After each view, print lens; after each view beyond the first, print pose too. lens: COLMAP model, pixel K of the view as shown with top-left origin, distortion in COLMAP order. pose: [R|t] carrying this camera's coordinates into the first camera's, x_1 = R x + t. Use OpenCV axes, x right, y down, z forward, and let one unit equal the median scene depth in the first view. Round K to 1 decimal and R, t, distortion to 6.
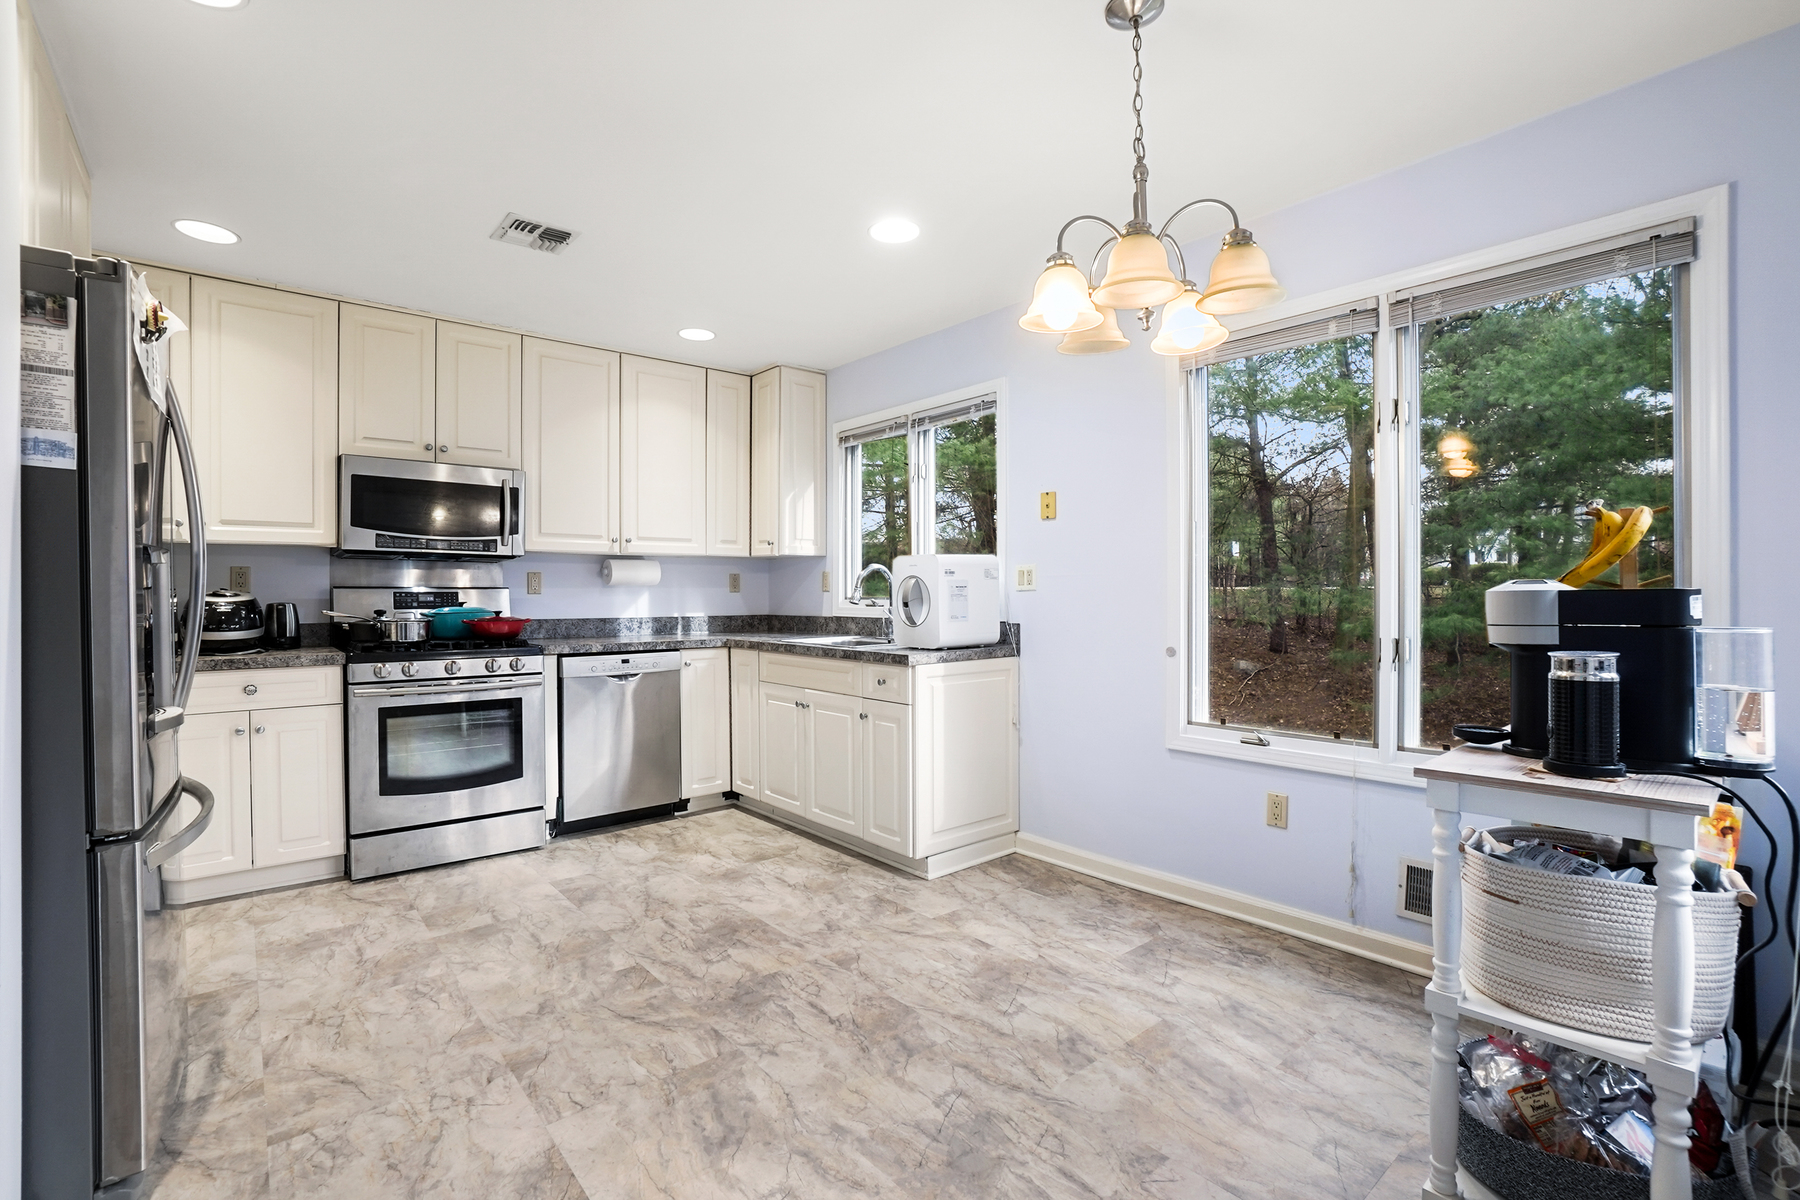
lens RADIAL K [[818.7, 0, 901.7], [0, 818.7, 604.2], [0, 0, 1]] dist [-0.038500, 0.004568]
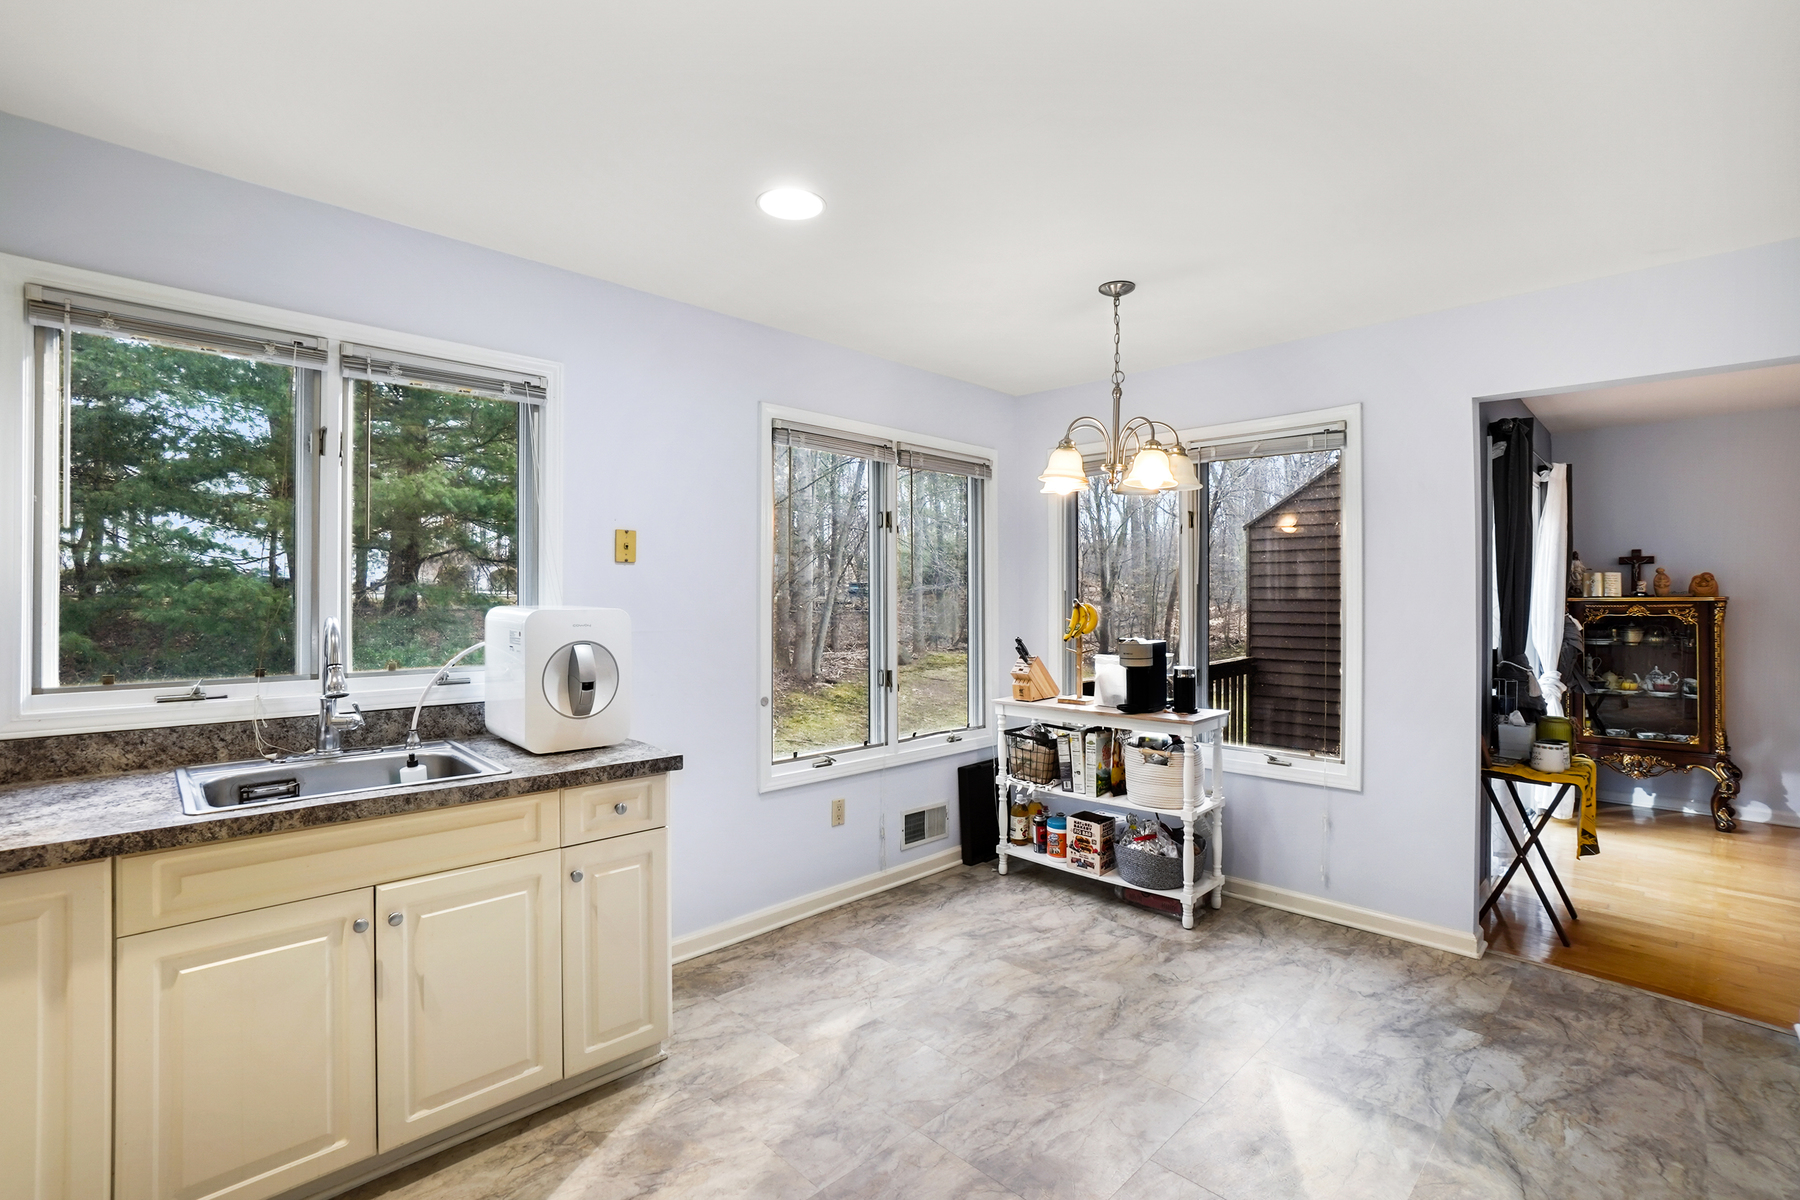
lens RADIAL K [[818.7, 0, 900.8], [0, 818.7, 589.8], [0, 0, 1]] dist [-0.038500, 0.004568]
pose [[-0.078716, 0.003134, 0.996892, -0.846617], [0.002986, 0.999991, -0.002907, -0.094769], [-0.996893, 0.002748, -0.078725, 1.015950]]
